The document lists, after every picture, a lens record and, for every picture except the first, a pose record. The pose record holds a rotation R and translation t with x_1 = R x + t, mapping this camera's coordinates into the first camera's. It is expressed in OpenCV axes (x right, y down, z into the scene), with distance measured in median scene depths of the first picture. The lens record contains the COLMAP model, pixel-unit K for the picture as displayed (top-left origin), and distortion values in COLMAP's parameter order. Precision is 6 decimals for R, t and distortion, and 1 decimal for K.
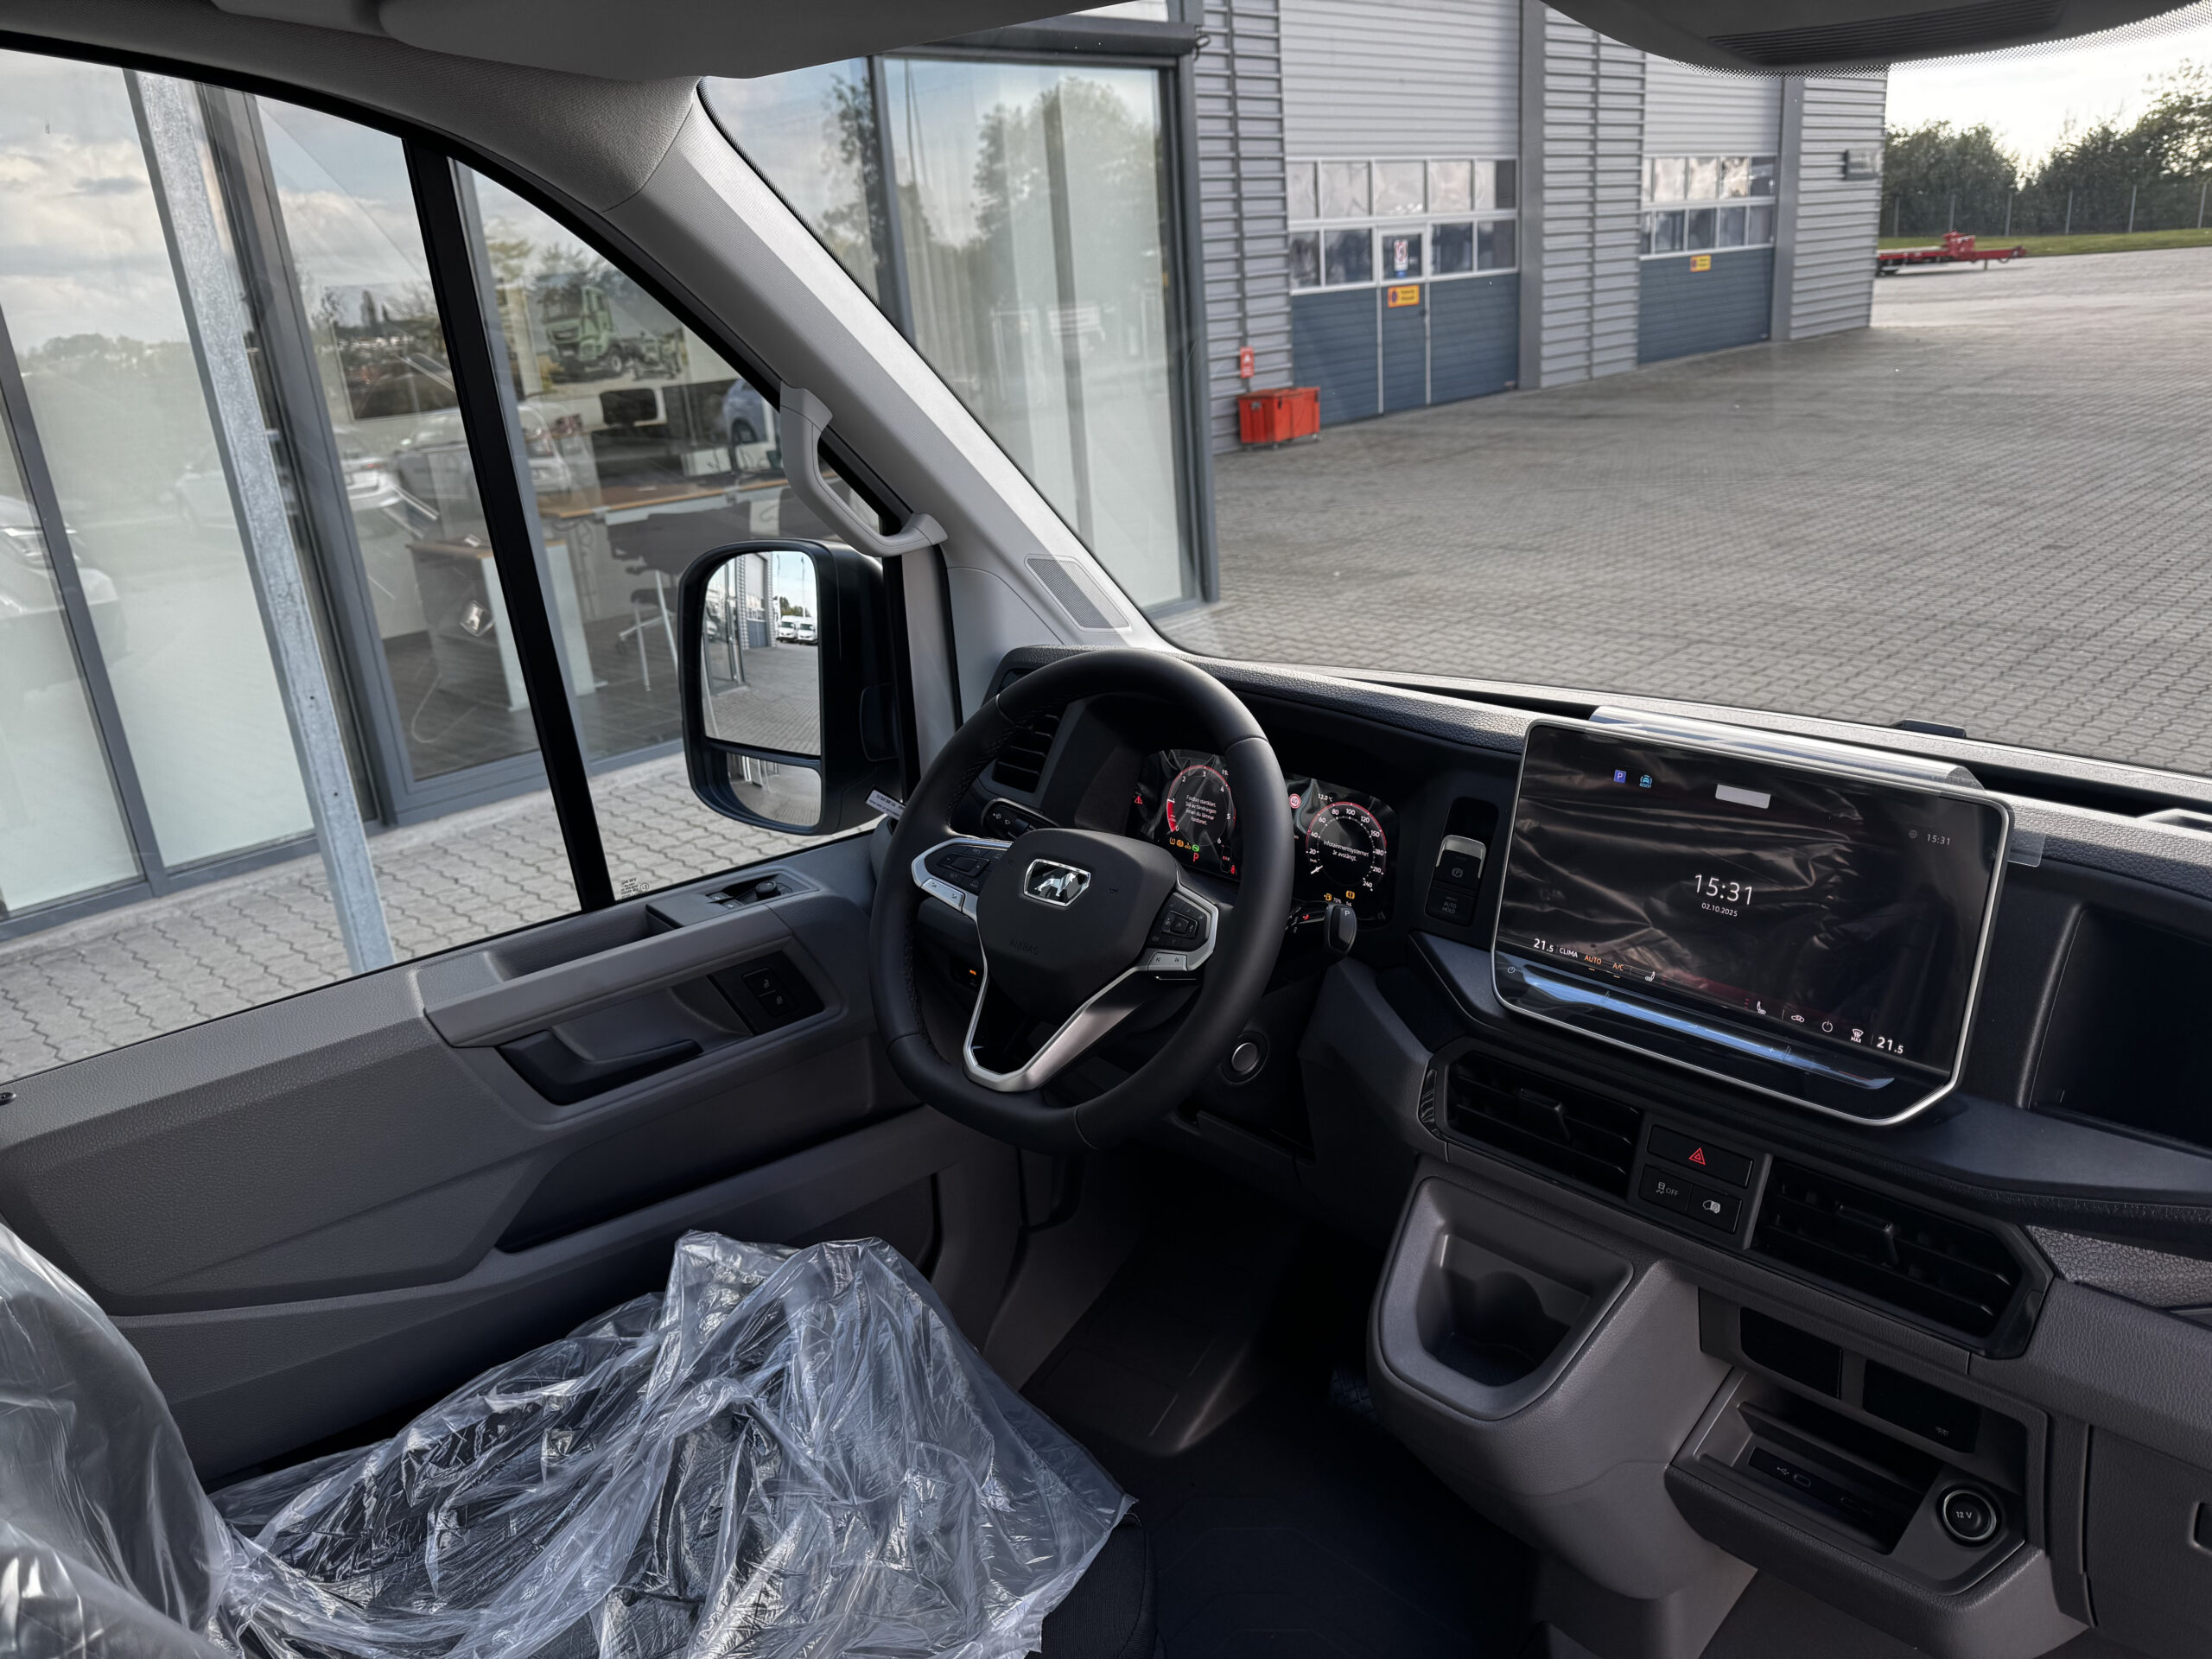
lens RADIAL K [[1580.9, 0, 1106.0], [0, 1580.9, 829.5], [0, 0, 1]] dist [0.055925, -0.079517]
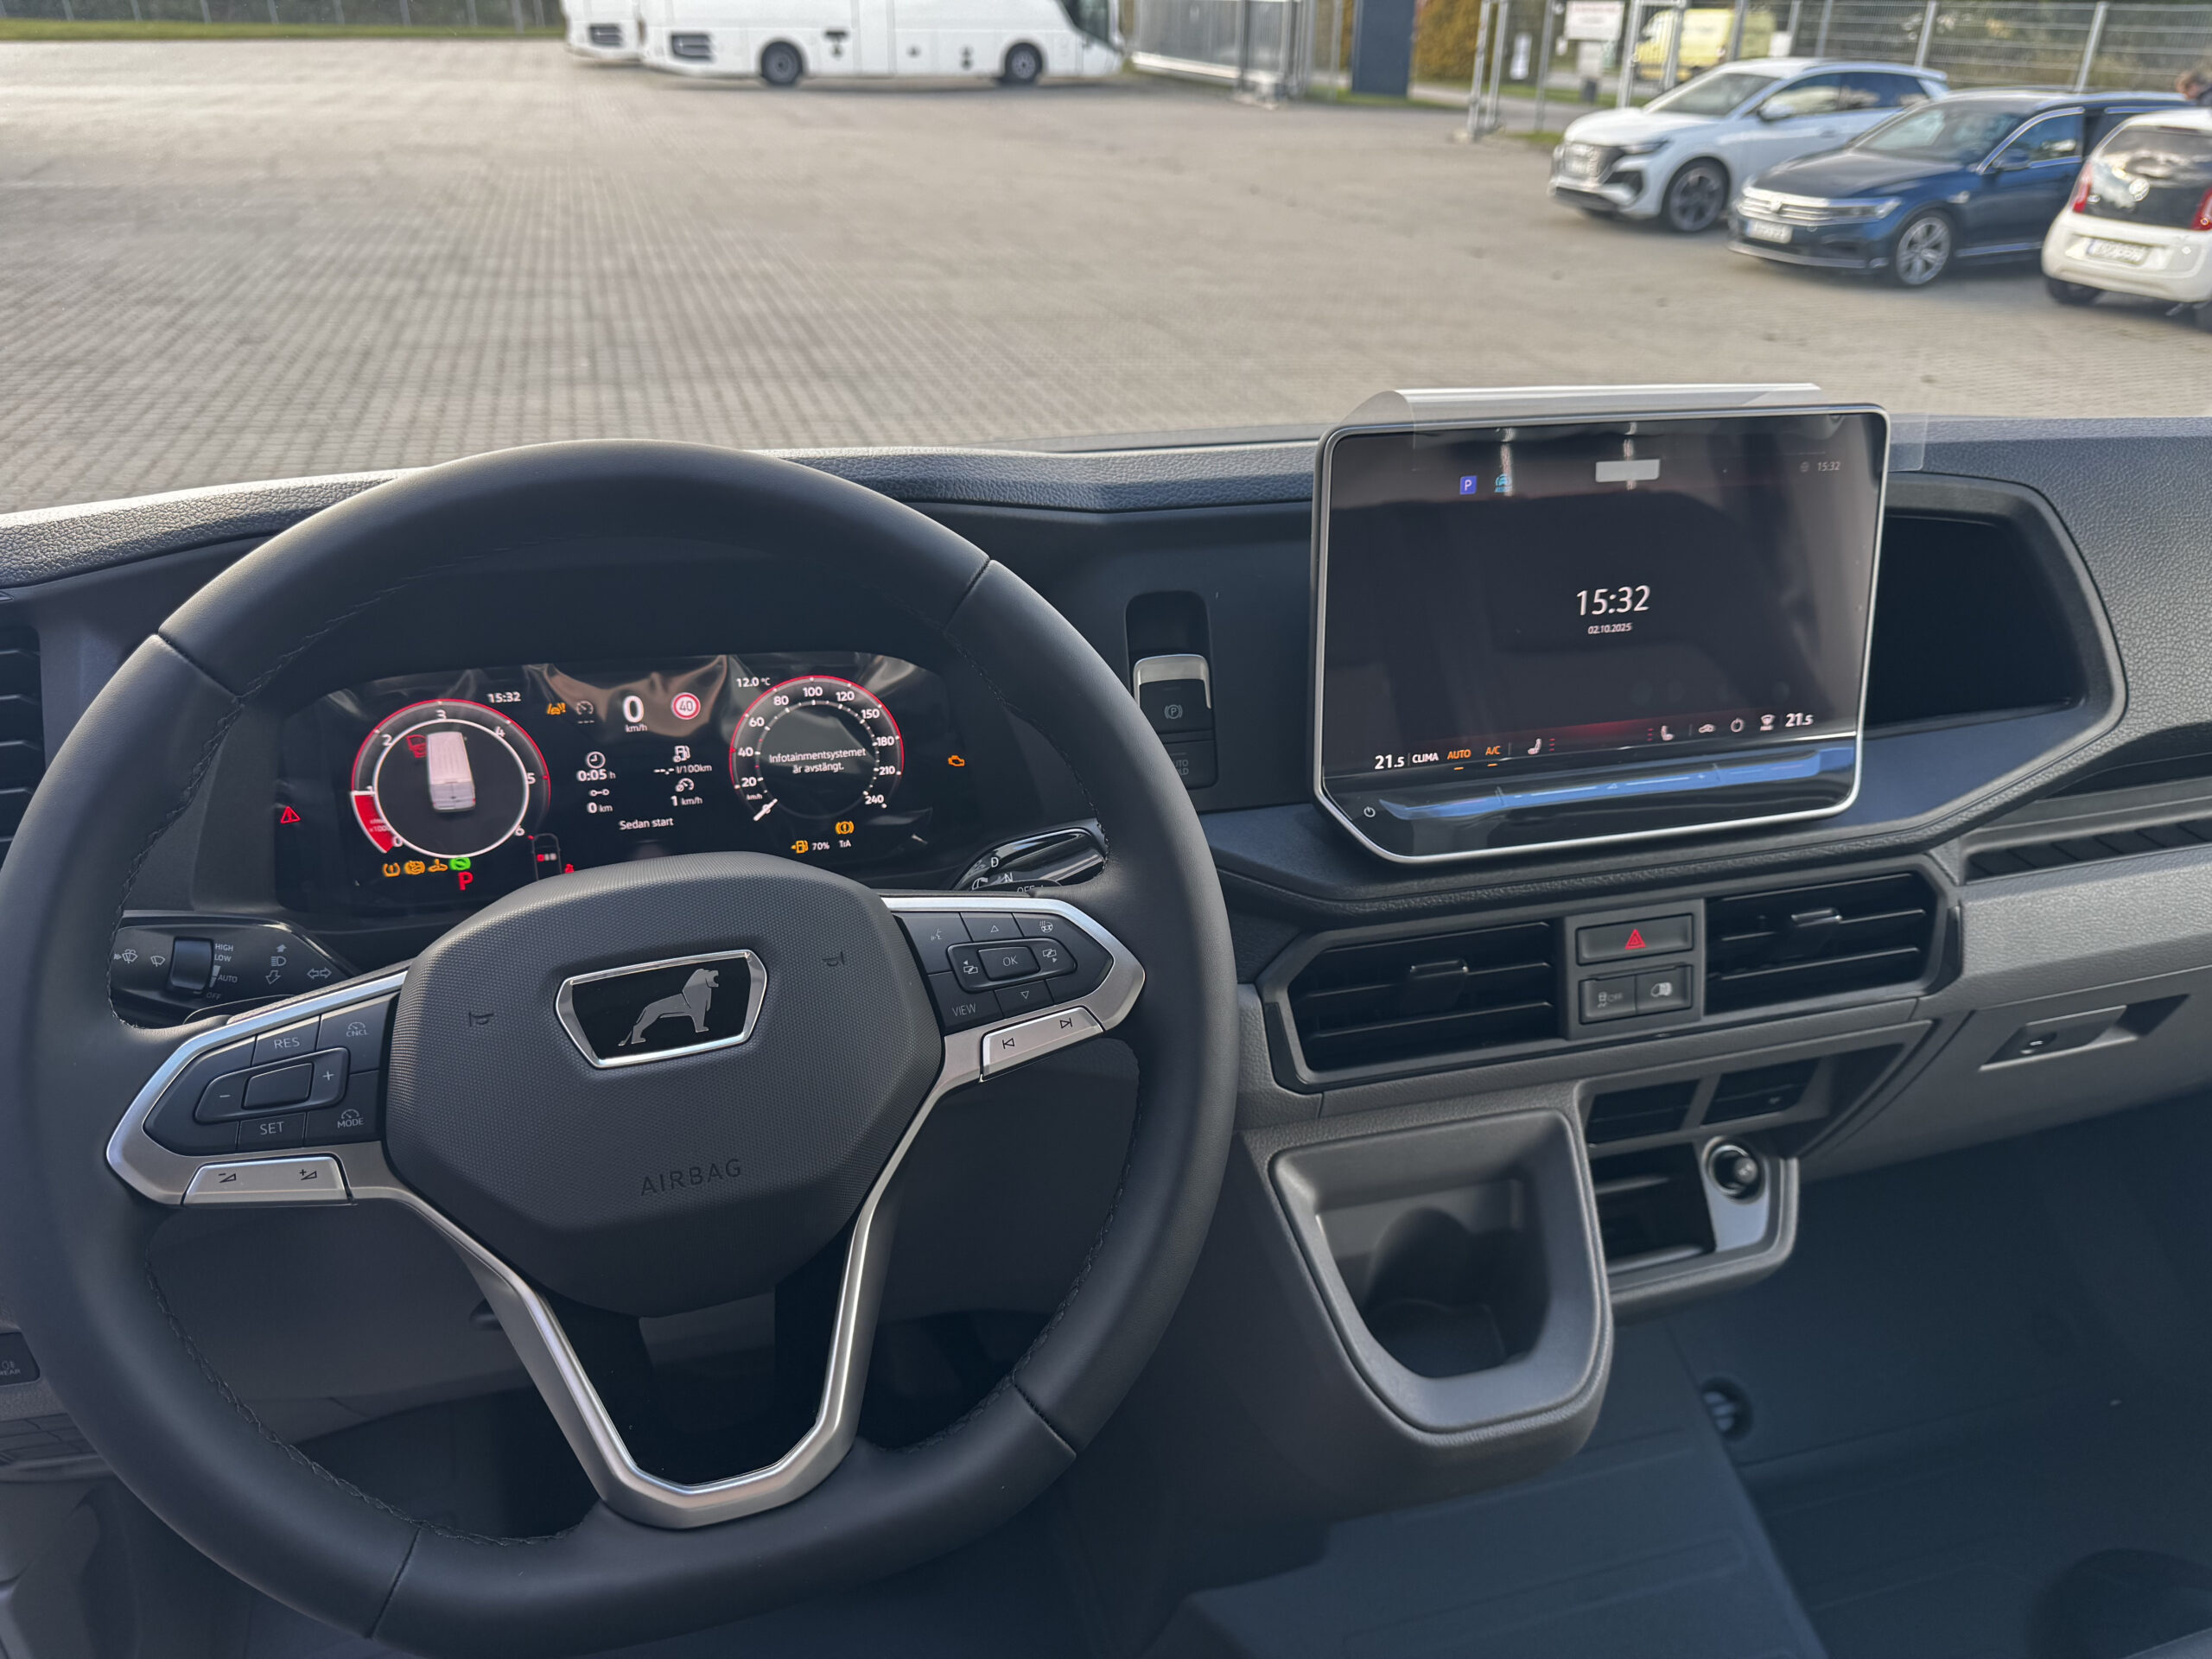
lens RADIAL K [[1580.9, 0, 1106.0], [0, 1580.9, 829.5], [0, 0, 1]] dist [0.055925, -0.079517]
pose [[0.463246, -0.340052, 0.818394, -0.291403], [0.247482, 0.936355, 0.248981, -0.083164], [-0.850974, 0.087198, 0.517919, 0.628055]]
